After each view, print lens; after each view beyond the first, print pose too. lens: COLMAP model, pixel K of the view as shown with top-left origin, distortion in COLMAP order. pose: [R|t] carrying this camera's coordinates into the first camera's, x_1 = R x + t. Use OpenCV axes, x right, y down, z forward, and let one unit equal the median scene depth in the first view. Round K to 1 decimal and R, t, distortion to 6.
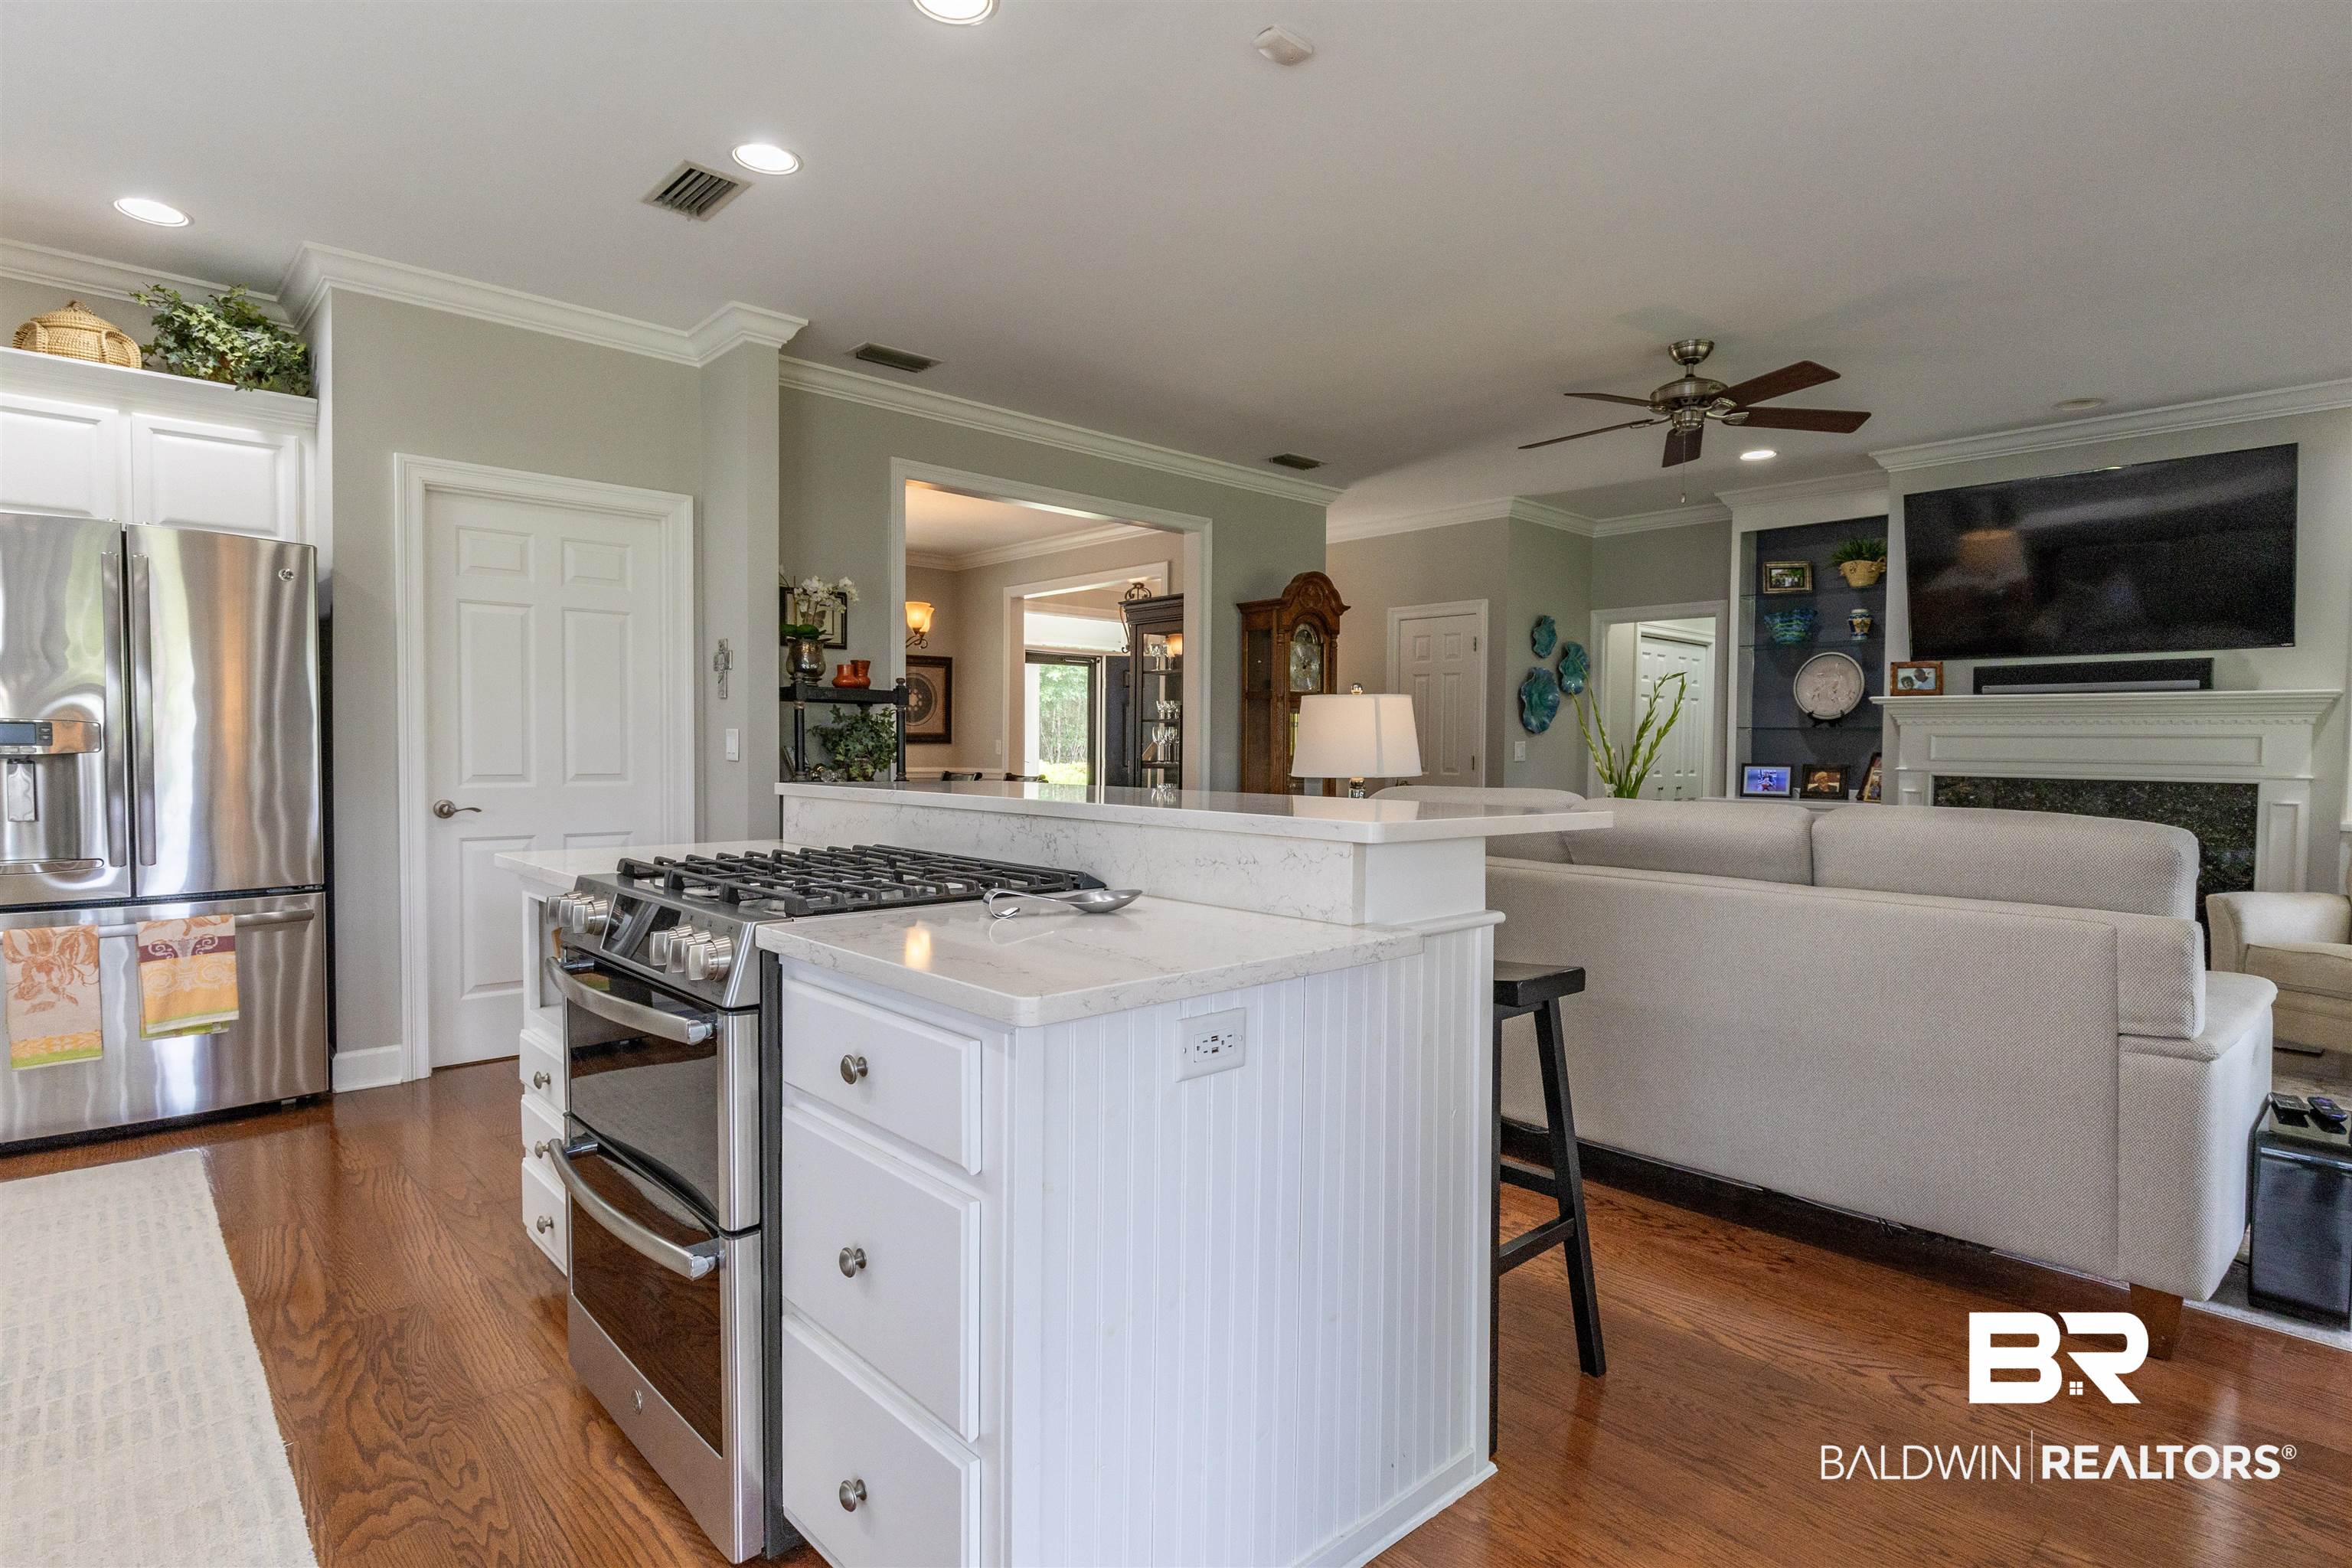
lens RADIAL K [[1174.3, 0, 1192.0], [0, 1174.3, 787.3], [0, 0, 1]] dist [-0.004971, 0.001378]
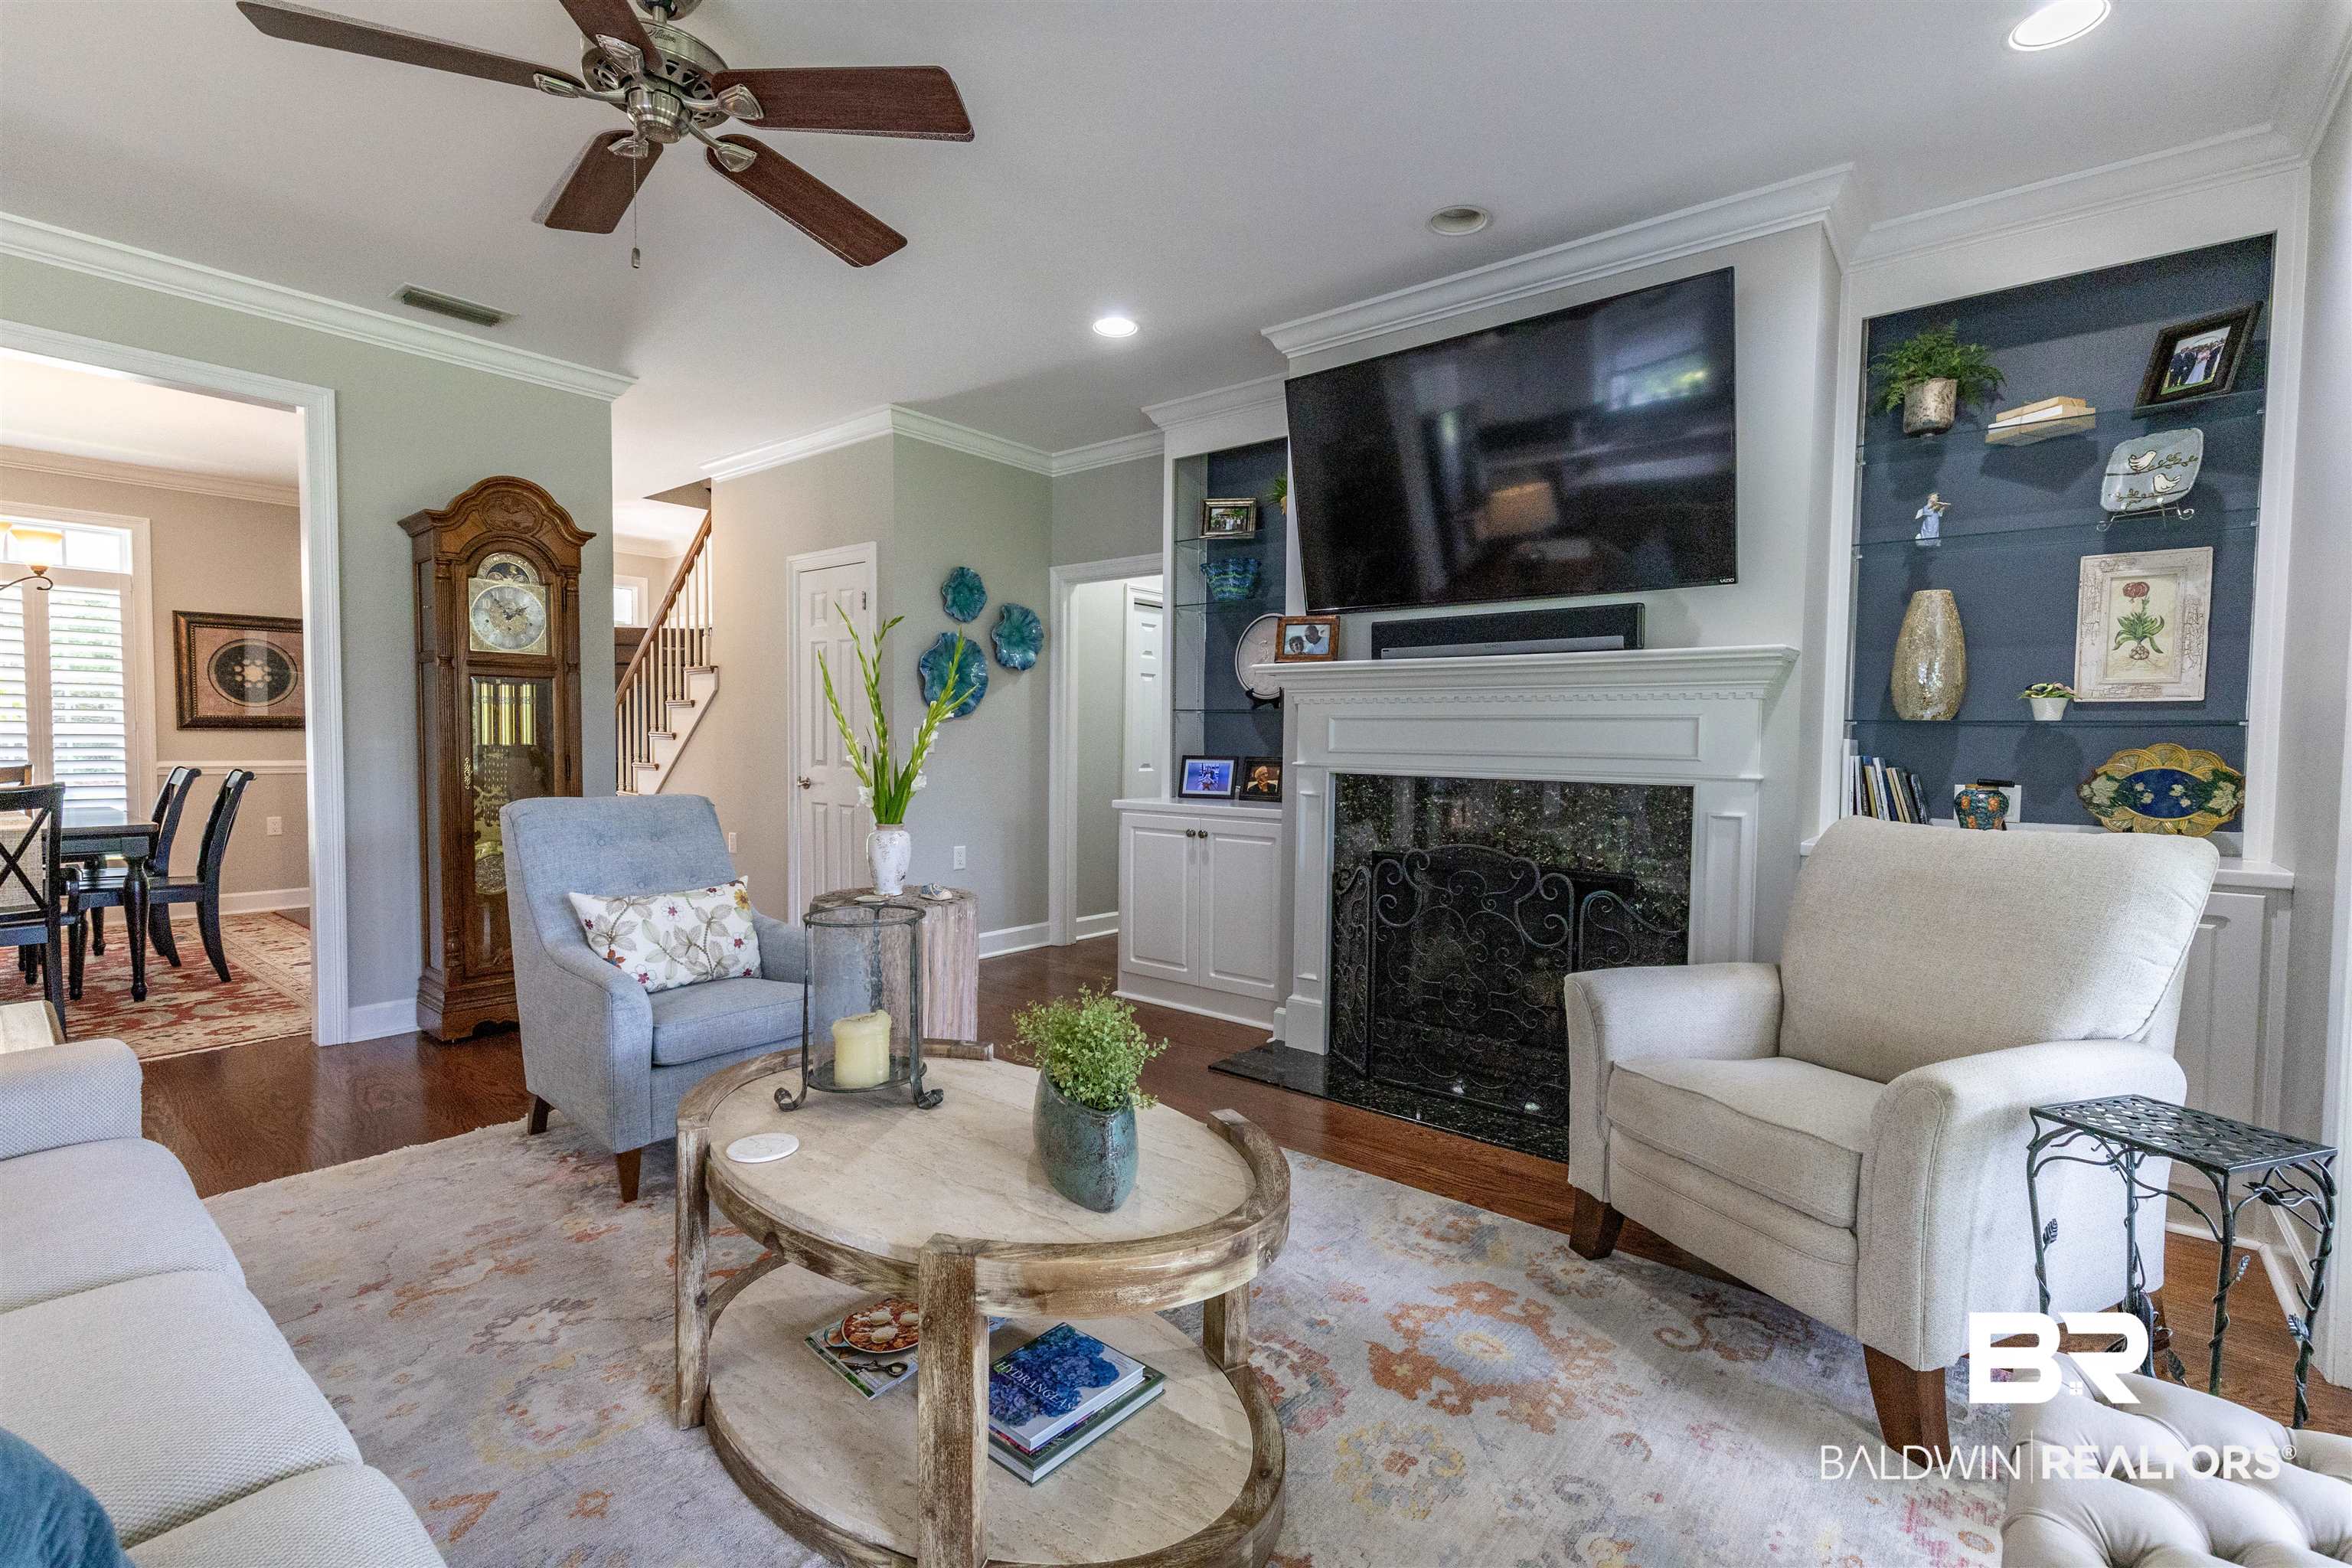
lens RADIAL K [[1065.7, 0, 1158.2], [0, 1065.7, 784.5], [0, 0, 1]] dist [0.003389, 0.000551]
pose [[0.990061, -0.004409, 0.140569, 0.374942], [0.003184, 0.999955, 0.008937, -0.007784], [-0.140602, -0.008401, 0.990031, 0.311854]]
